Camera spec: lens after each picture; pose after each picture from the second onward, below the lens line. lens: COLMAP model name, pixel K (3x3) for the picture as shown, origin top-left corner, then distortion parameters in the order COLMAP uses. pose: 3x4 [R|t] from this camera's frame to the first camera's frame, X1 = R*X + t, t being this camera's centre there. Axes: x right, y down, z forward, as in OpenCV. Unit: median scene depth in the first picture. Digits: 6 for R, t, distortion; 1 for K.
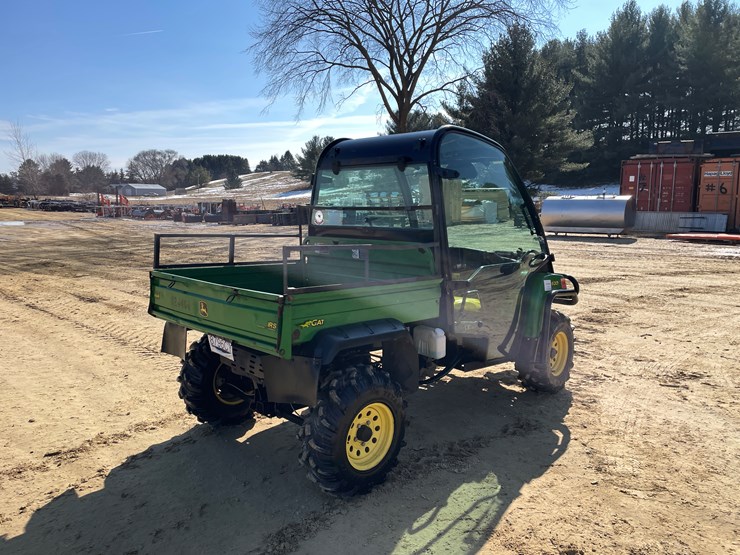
lens RADIAL K [[553.0, 0, 373.6], [0, 553.0, 283.9], [0, 0, 1]] dist [0.084131, -0.107936]
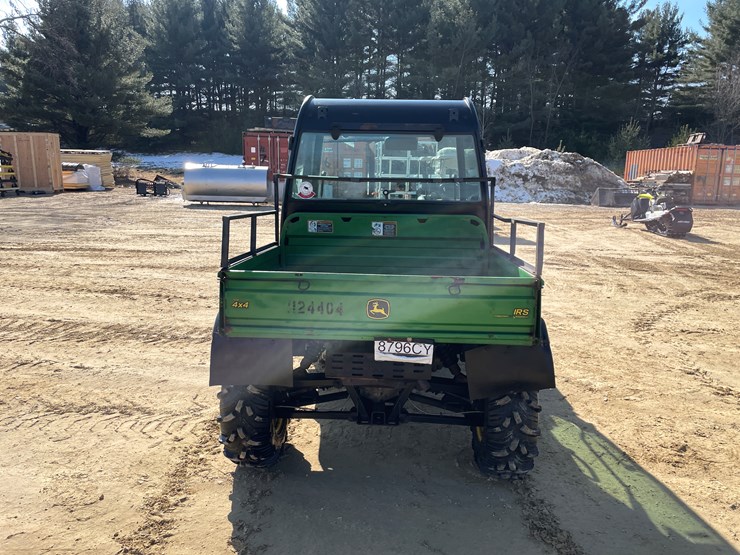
lens RADIAL K [[553.0, 0, 370.7], [0, 553.0, 284.1], [0, 0, 1]] dist [0.084131, -0.107936]
pose [[0.735804, -0.116140, 0.667161, -0.124401], [0.078125, 0.993164, 0.086727, -0.008747], [-0.672673, -0.011692, 0.739848, 0.064672]]
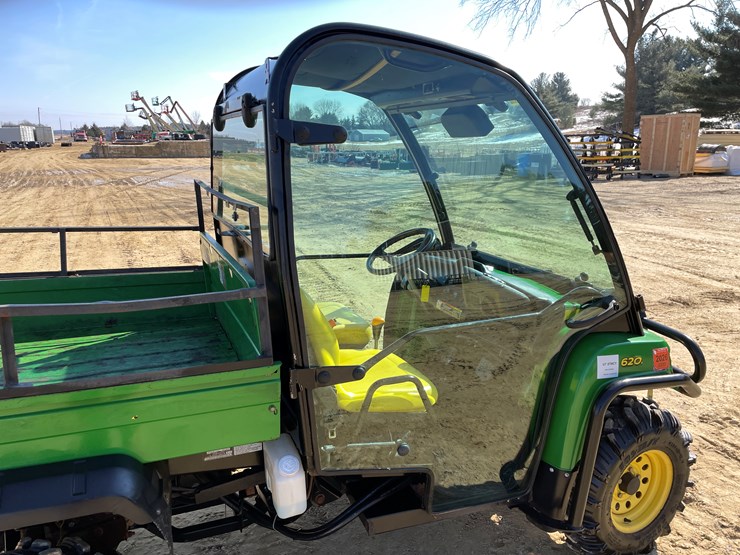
lens RADIAL K [[553.0, 0, 378.0], [0, 553.0, 283.3], [0, 0, 1]] dist [0.084131, -0.107936]
pose [[0.928809, 0.090291, -0.359391, 0.060762], [-0.055548, 0.992827, 0.105874, -0.021813], [0.366372, -0.078373, 0.927162, 0.101865]]
